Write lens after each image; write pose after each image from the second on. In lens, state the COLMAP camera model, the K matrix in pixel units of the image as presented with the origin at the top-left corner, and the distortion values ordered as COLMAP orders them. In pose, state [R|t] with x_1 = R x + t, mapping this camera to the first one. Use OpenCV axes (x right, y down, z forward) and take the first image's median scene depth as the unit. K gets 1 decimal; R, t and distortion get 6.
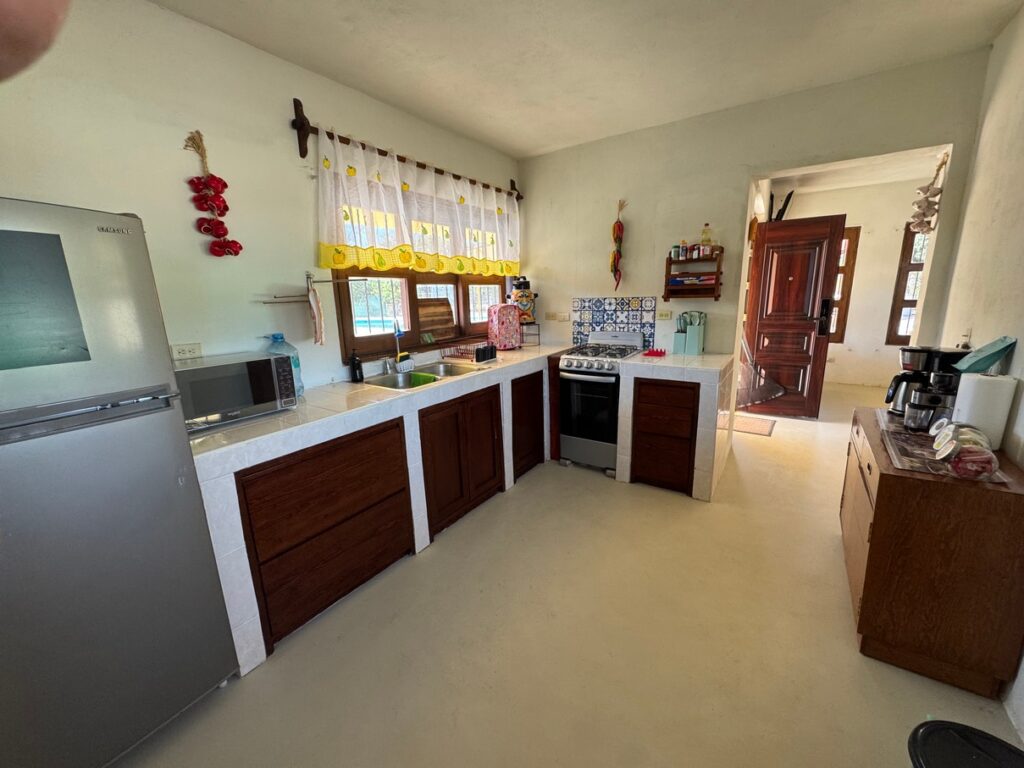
lens RADIAL K [[411.7, 0, 511.4], [0, 411.7, 381.3], [0, 0, 1]] dist [-0.006361, 0.001432]
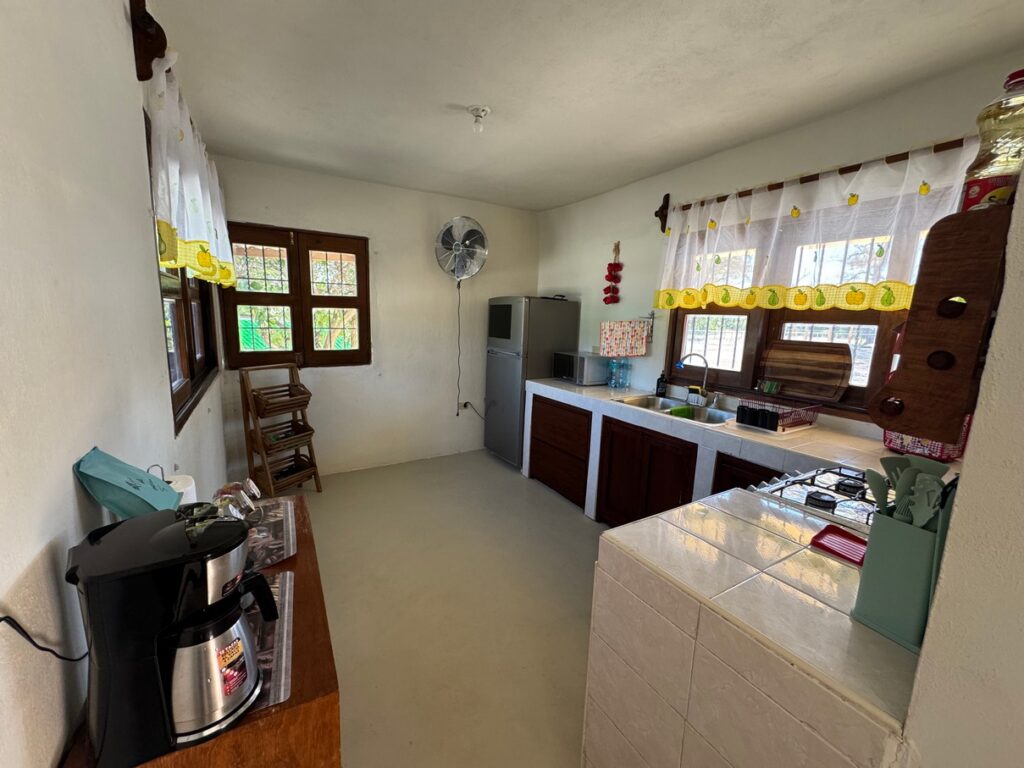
lens RADIAL K [[411.7, 0, 510.3], [0, 411.7, 388.0], [0, 0, 1]] dist [-0.006361, 0.001432]
pose [[-0.425032, 0.162802, -0.890417, 0.914715], [-0.212601, 0.938221, 0.273025, -0.265115], [0.879857, 0.305349, -0.364162, 1.025888]]
